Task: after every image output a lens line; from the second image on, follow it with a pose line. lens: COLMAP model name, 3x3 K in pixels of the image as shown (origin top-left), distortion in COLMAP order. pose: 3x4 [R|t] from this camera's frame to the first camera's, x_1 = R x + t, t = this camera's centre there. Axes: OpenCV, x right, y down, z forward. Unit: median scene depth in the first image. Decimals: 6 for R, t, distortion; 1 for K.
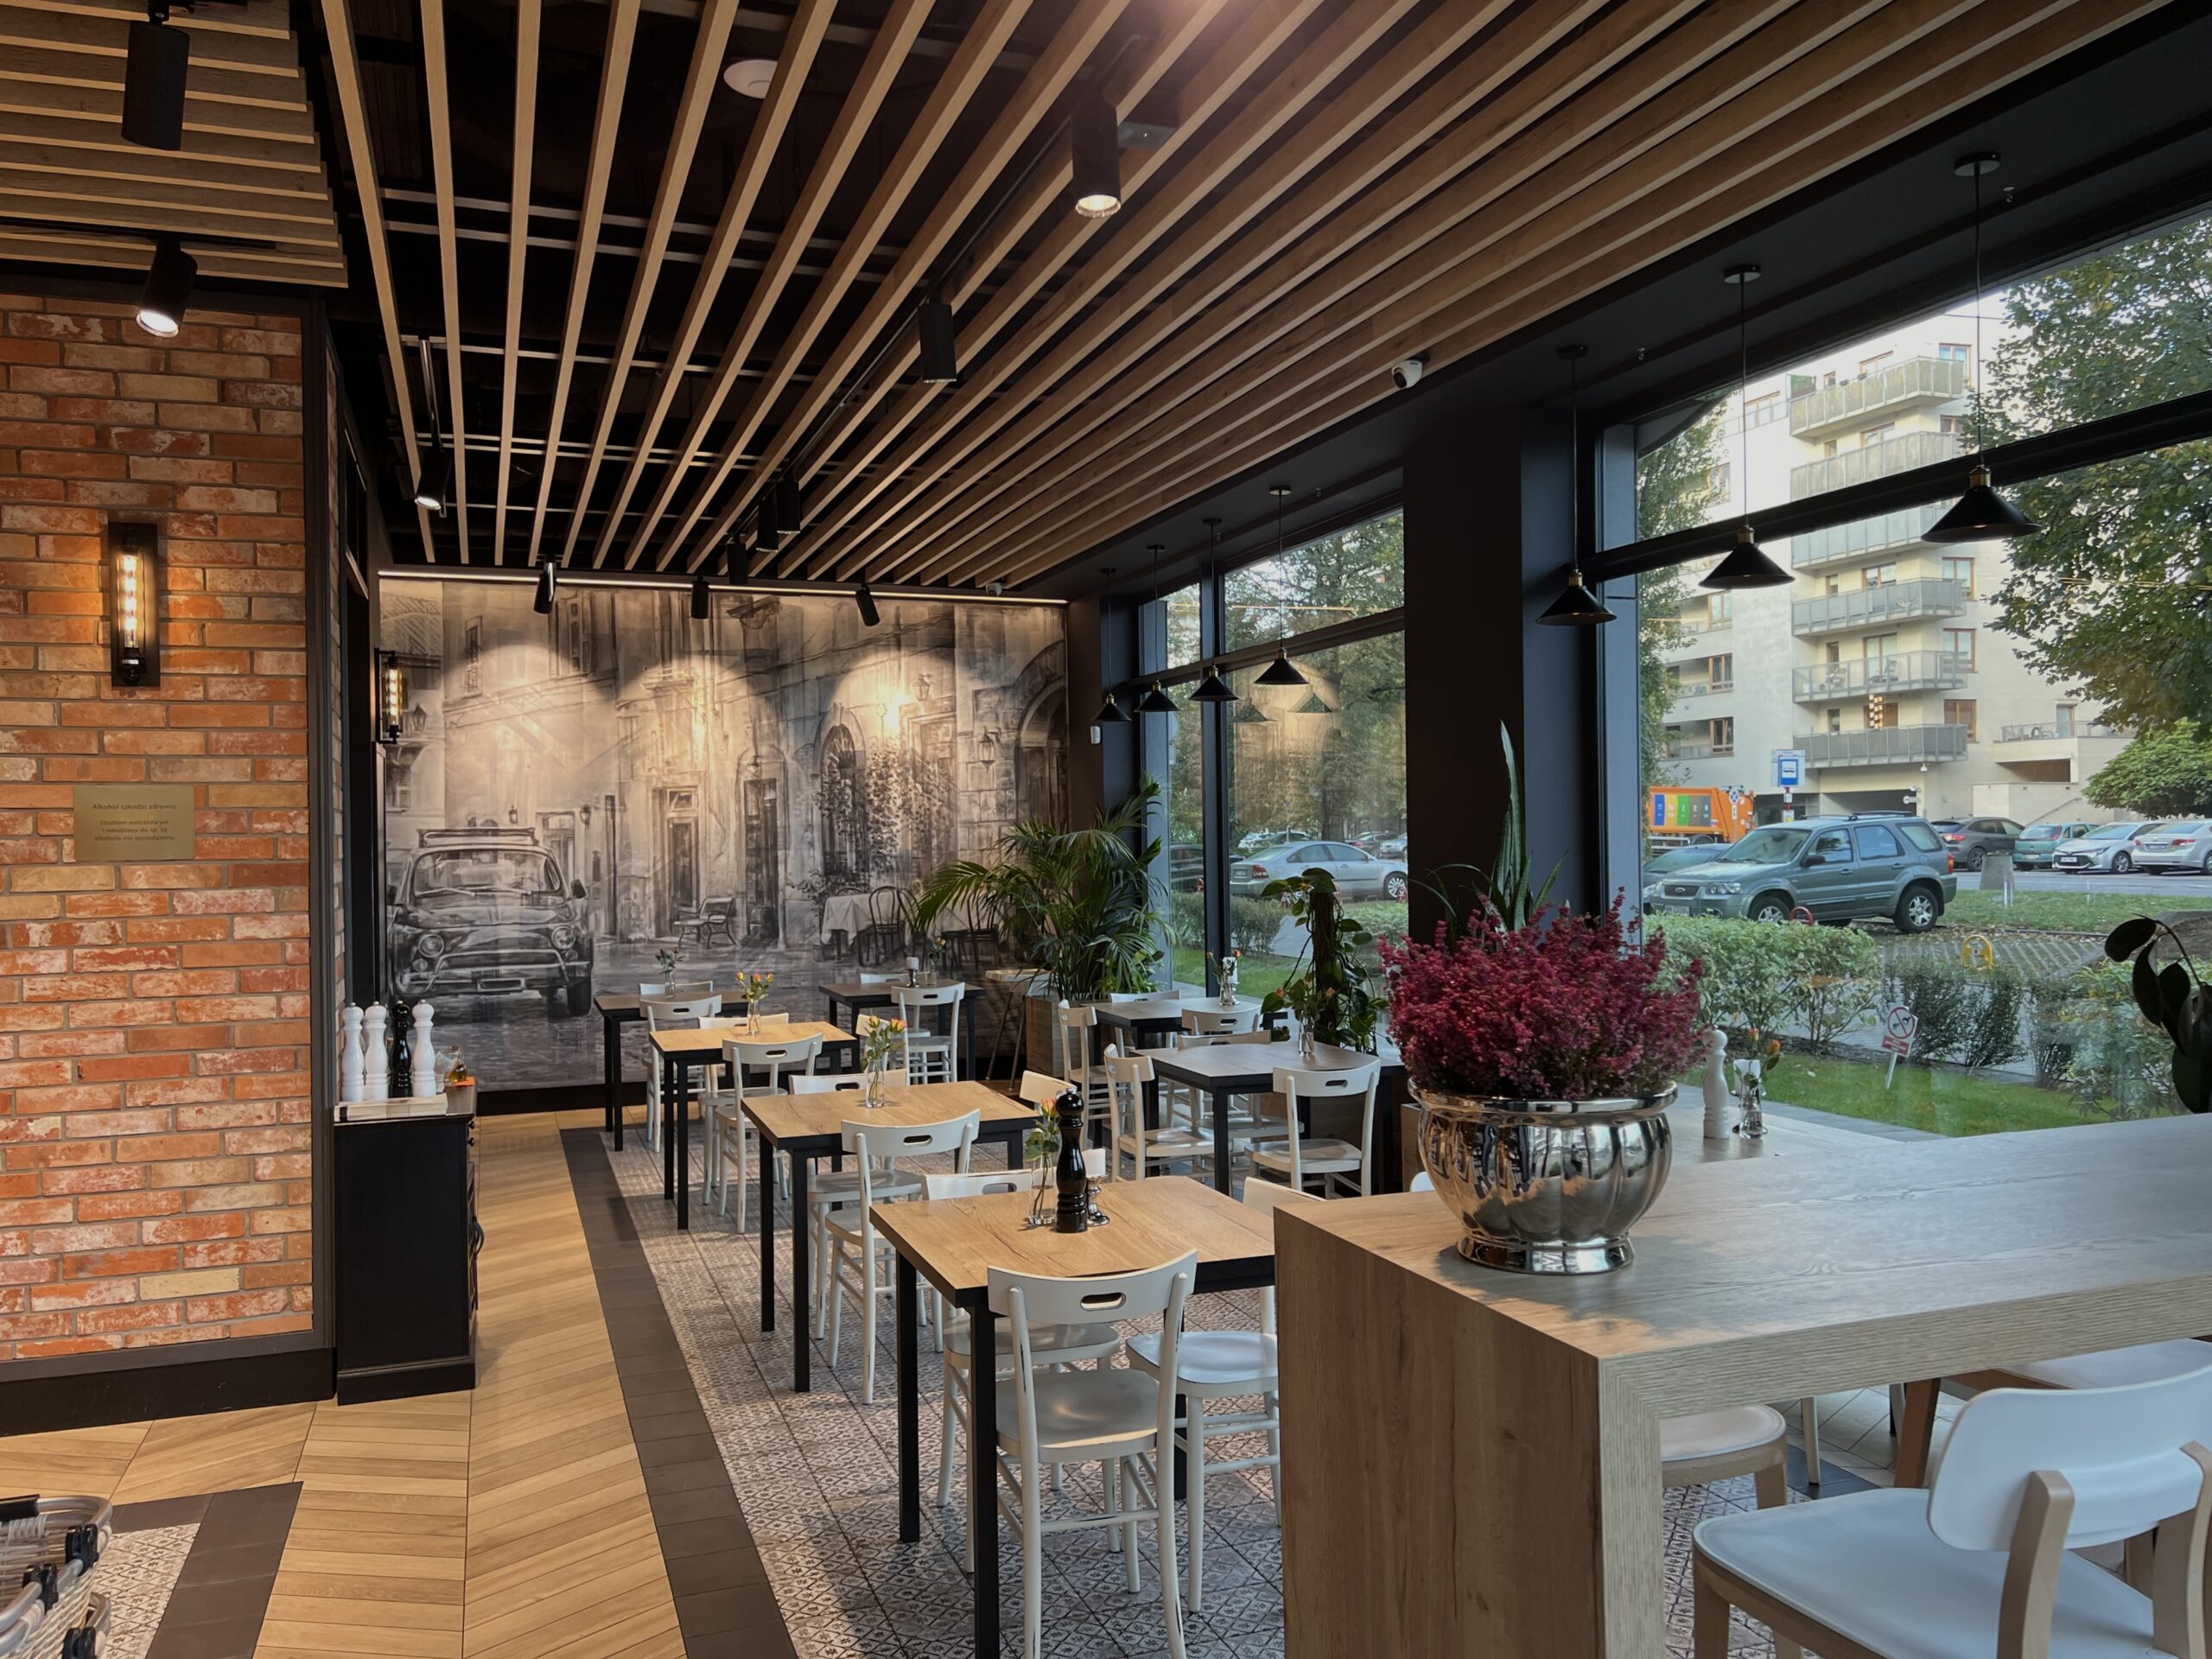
lens RADIAL K [[1687.9, 0, 1097.5], [0, 1687.9, 824.4], [0, 0, 1]] dist [0.045643, -0.031059]
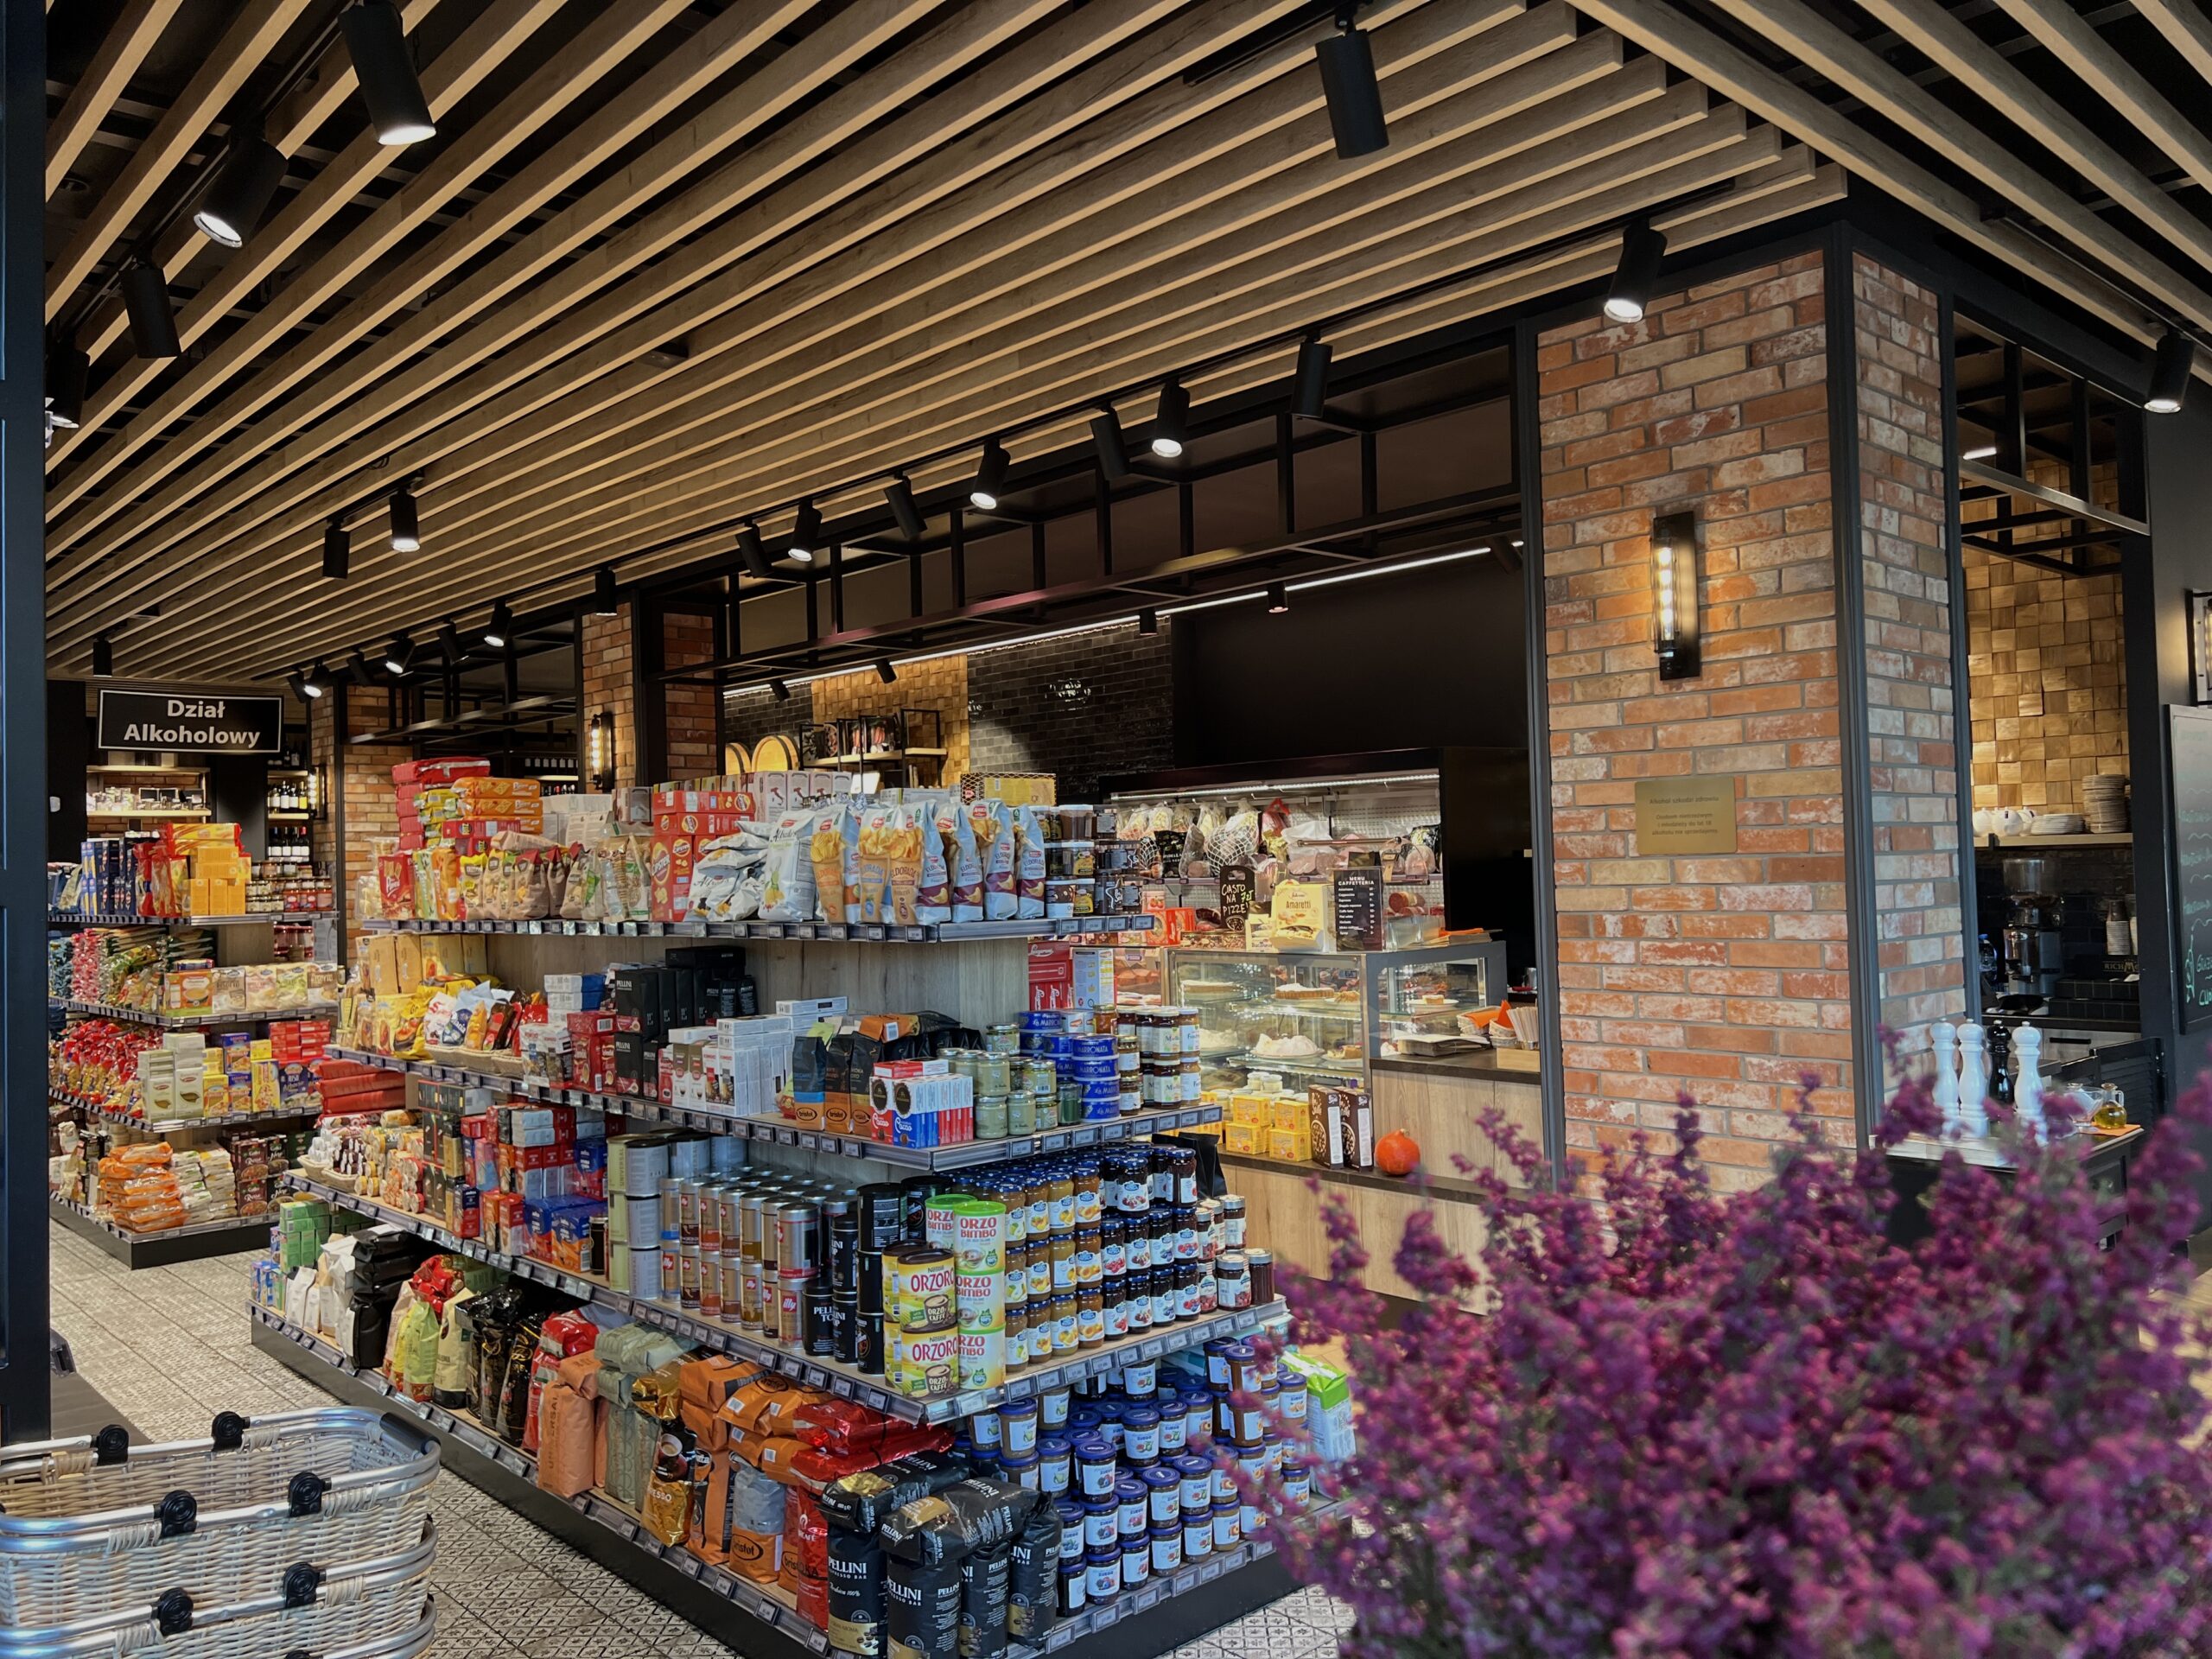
lens RADIAL K [[1687.9, 0, 1137.9], [0, 1687.9, 812.7], [0, 0, 1]] dist [0.045643, -0.031059]
pose [[0.392768, -0.025005, -0.919297, 0.211527], [0.029938, 0.999448, -0.014394, 0.001607], [0.919150, -0.021869, 0.393300, 0.315988]]
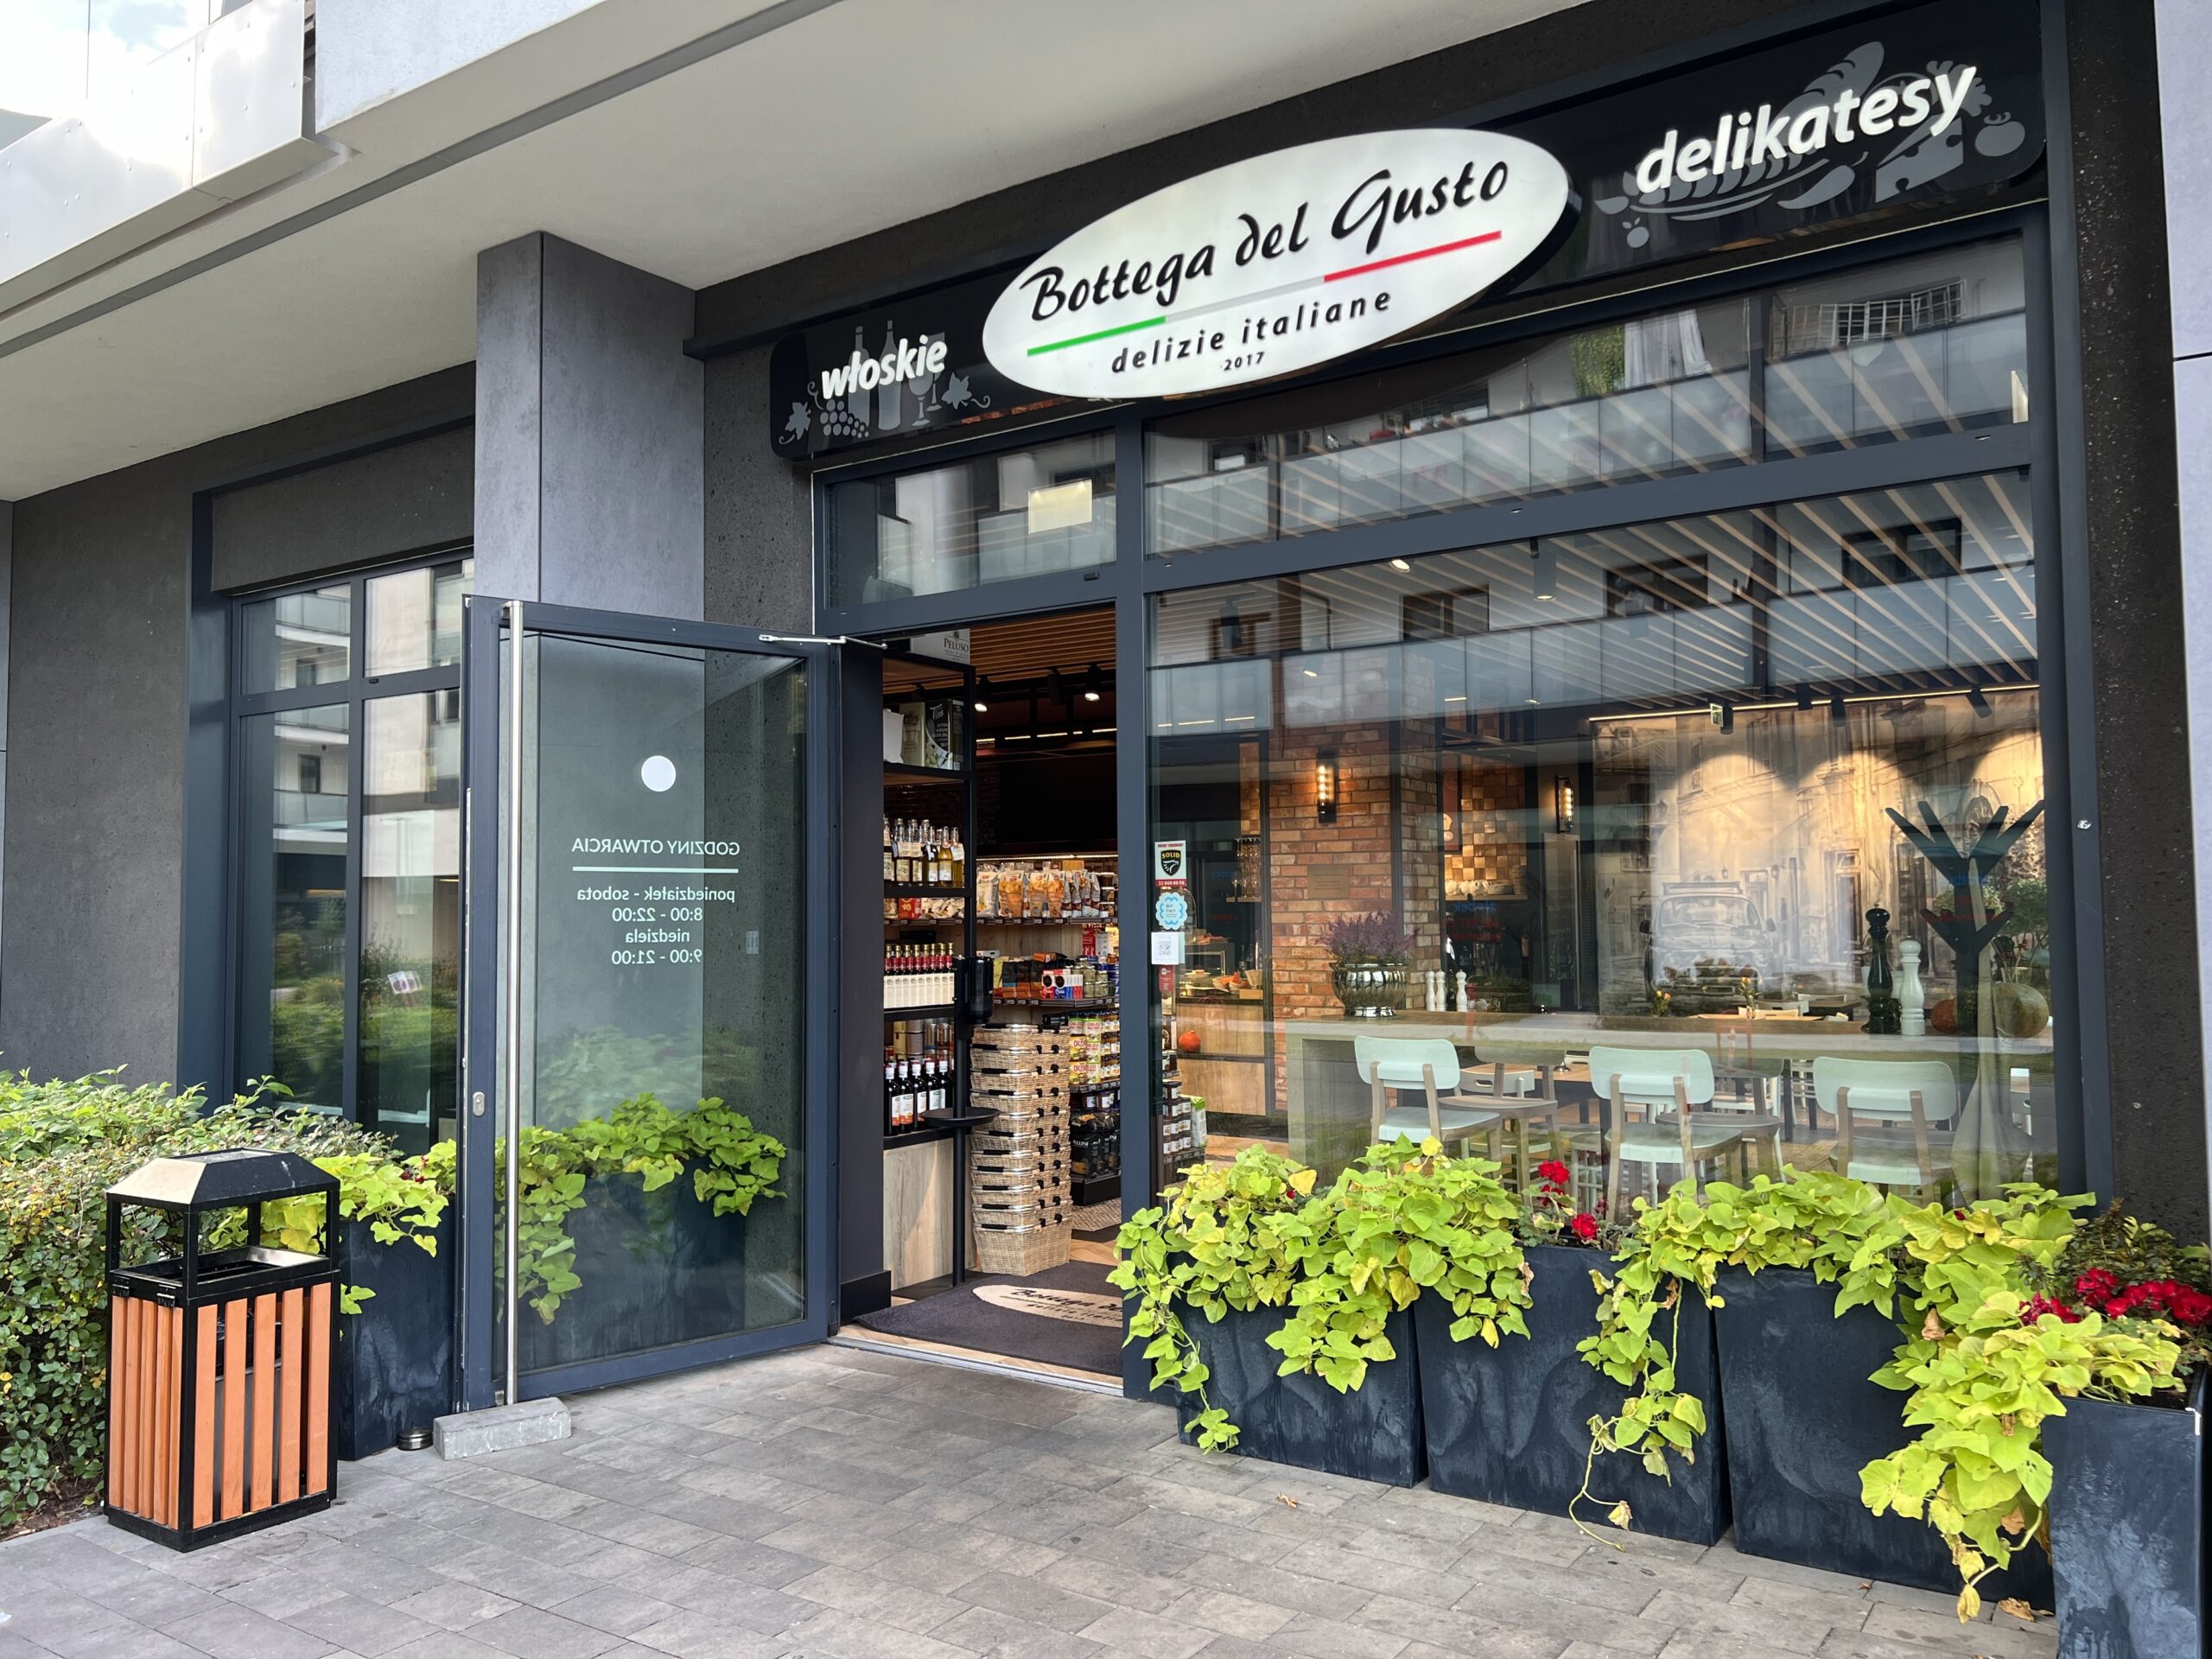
lens RADIAL K [[1687.9, 0, 1114.6], [0, 1687.9, 815.4], [0, 0, 1]] dist [0.045643, -0.031059]
pose [[0.581872, -0.039014, -0.812344, 1.090698], [0.009718, 0.999111, -0.041023, -0.000084], [0.813223, 0.015975, 0.581734, -0.540514]]
